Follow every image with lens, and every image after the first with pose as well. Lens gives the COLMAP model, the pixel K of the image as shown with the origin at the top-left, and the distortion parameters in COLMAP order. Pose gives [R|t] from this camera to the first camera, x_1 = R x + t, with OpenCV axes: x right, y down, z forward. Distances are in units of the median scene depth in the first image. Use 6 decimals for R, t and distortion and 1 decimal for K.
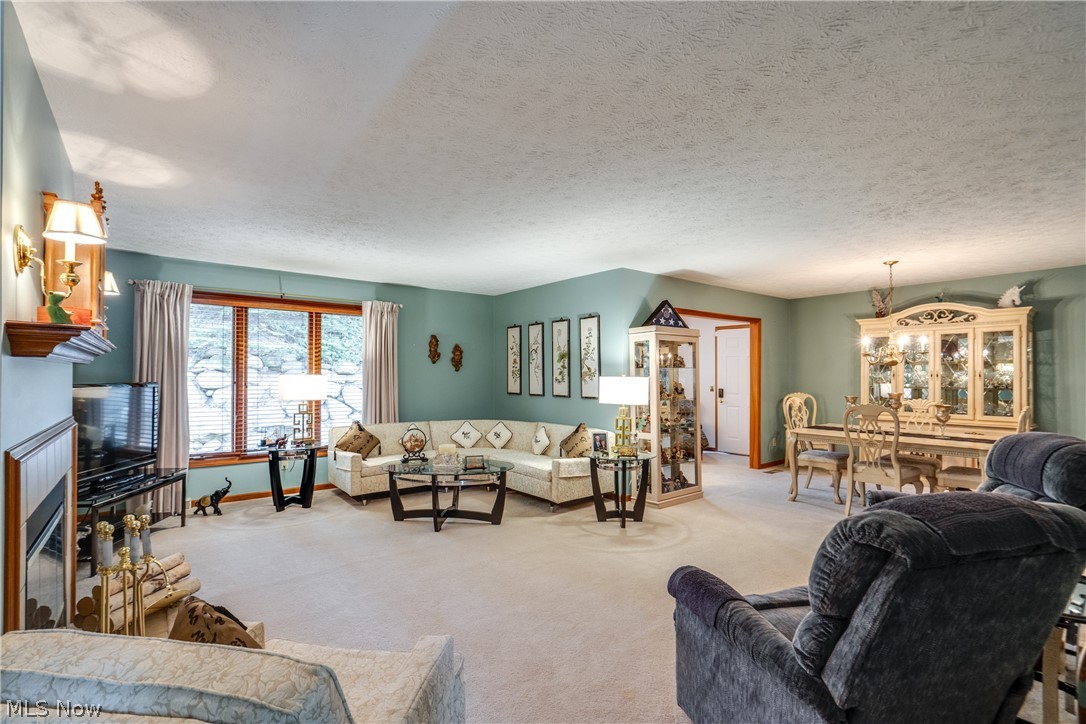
lens RADIAL K [[504.3, 0, 543.5], [0, 504.3, 373.8], [0, 0, 1]] dist [0.002532, -0.000465]
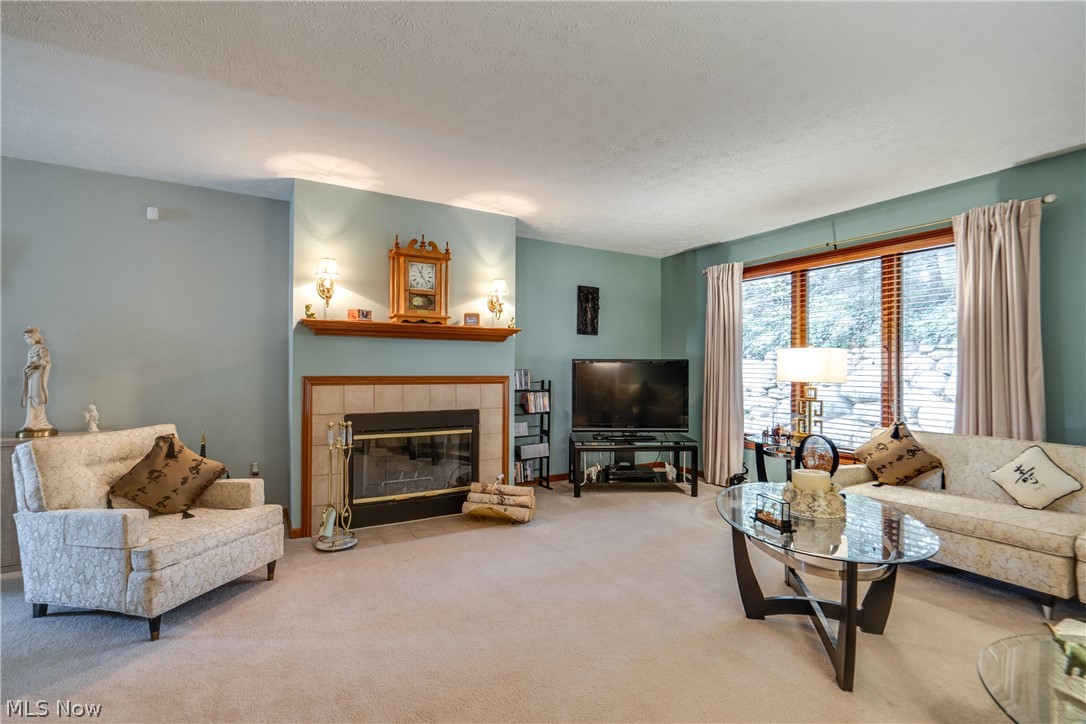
lens RADIAL K [[496.0, 0, 541.1], [0, 496.0, 363.8], [0, 0, 1]] dist [-0.004033, 0.000758]
pose [[-0.142977, -0.009978, -0.989676, 0.272743], [-0.000953, 0.999950, -0.009944, 0.030185], [0.989726, -0.000479, -0.142980, 0.644272]]
